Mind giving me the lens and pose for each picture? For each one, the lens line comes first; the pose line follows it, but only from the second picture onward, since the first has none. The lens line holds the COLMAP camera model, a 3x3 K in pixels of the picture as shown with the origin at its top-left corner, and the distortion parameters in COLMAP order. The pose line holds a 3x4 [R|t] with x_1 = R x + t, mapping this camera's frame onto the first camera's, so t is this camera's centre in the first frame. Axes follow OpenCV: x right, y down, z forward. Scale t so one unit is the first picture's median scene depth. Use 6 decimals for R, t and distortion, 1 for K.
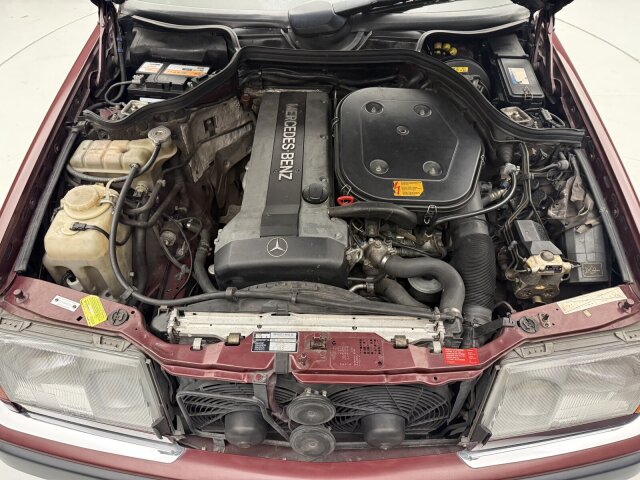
lens RADIAL K [[456.3, 0, 322.8], [0, 456.3, 236.2], [0, 0, 1]] dist [0.032292, -0.041123]
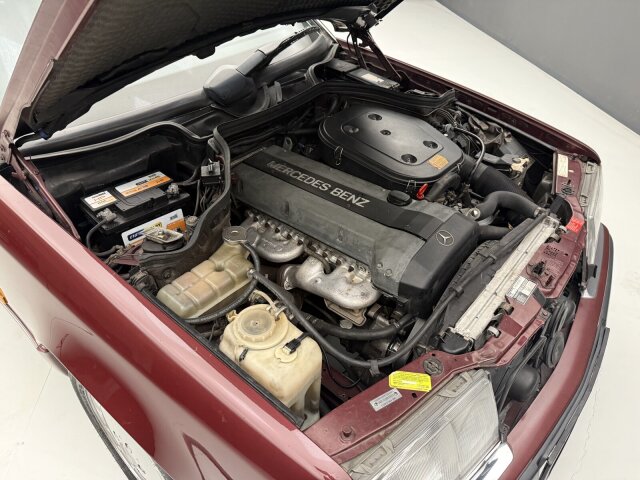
lens RADIAL K [[456.3, 0, 317.3], [0, 456.3, 242.7], [0, 0, 1]] dist [0.032292, -0.041123]
pose [[0.630666, -0.493014, 0.599331, -0.828445], [0.564766, 0.821240, 0.081265, -0.199113], [-0.532260, 0.287231, 0.796366, 0.229265]]
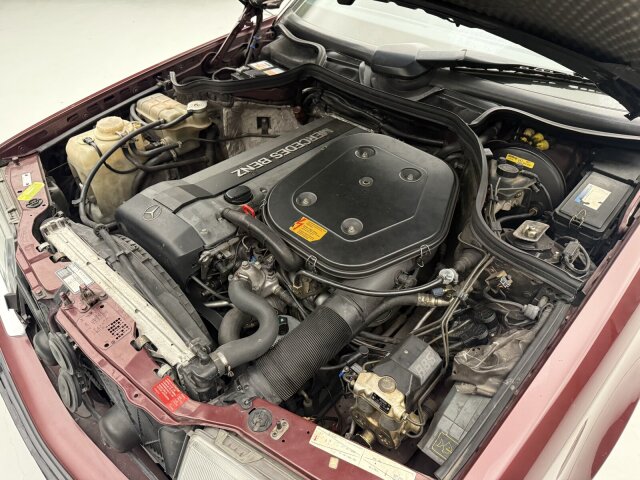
lens RADIAL K [[456.3, 0, 317.9], [0, 456.3, 243.0], [0, 0, 1]] dist [0.032292, -0.041123]
pose [[0.747233, 0.439650, -0.498349, 0.611567], [-0.496829, 0.867607, 0.020461, -0.103592], [0.441367, 0.232305, 0.866735, 0.237745]]
